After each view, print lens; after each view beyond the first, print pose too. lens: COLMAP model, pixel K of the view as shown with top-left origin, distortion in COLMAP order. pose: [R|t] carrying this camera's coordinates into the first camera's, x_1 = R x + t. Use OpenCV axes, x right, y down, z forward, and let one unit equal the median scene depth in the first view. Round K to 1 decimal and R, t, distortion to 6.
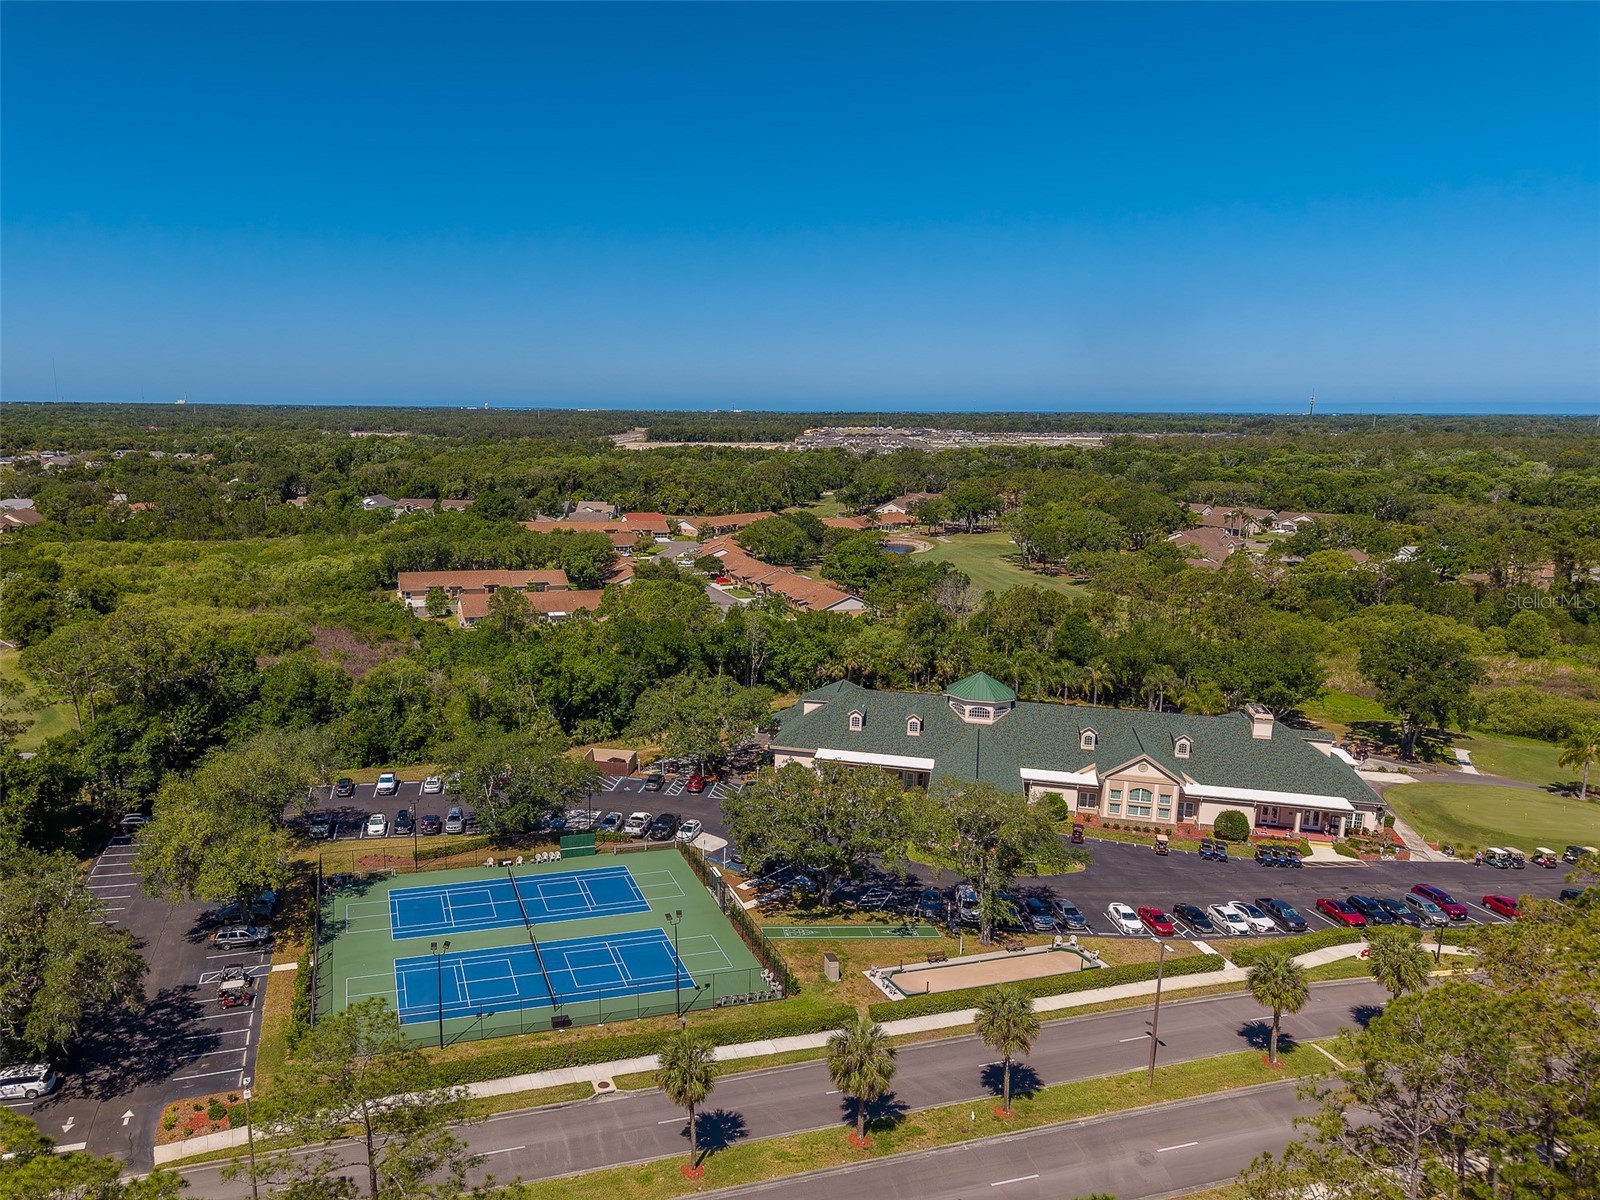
lens RADIAL K [[979.2, 0, 800.0], [0, 979.2, 600.0], [0, 0, 1]] dist [0.040710, 0.000269]
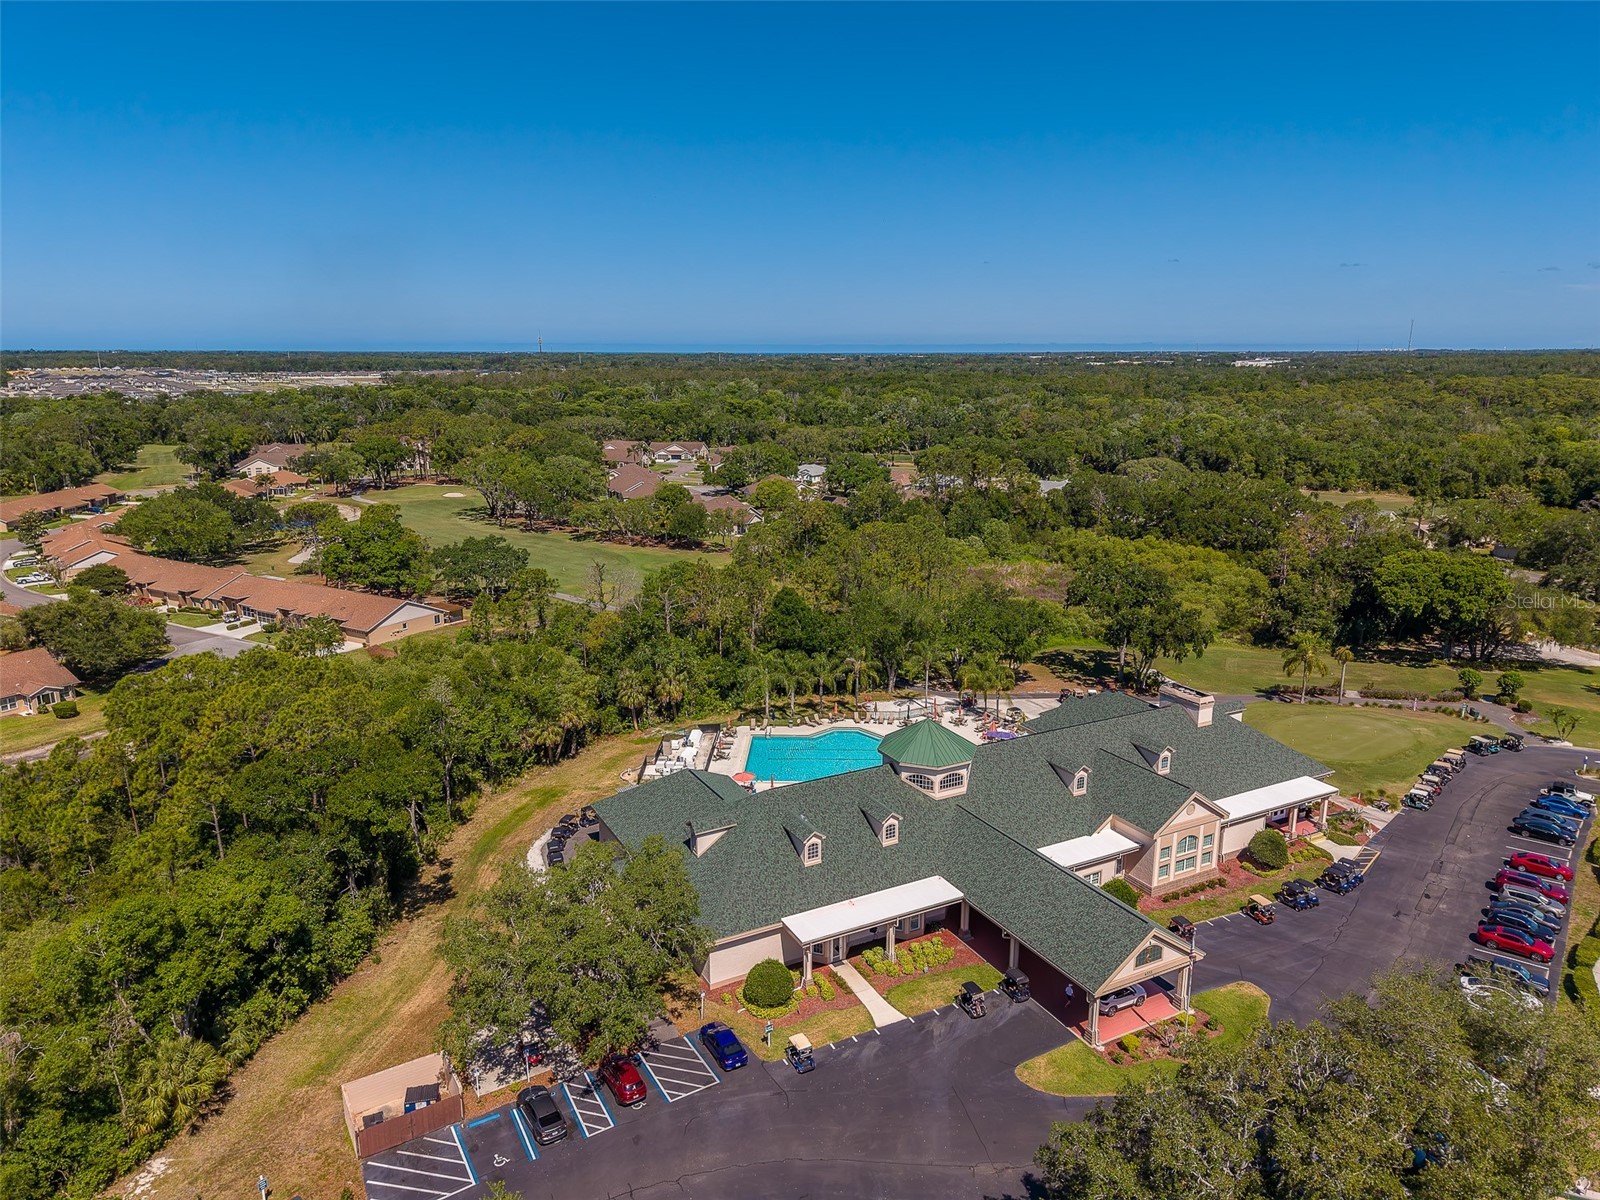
lens RADIAL K [[979.2, 0, 800.0], [0, 979.2, 600.0], [0, 0, 1]] dist [0.040710, 0.000269]
pose [[0.801139, -0.153592, 0.578434, -0.274899], [0.117557, 0.988065, 0.099542, -0.088886], [-0.586819, -0.011748, 0.809633, 0.512208]]
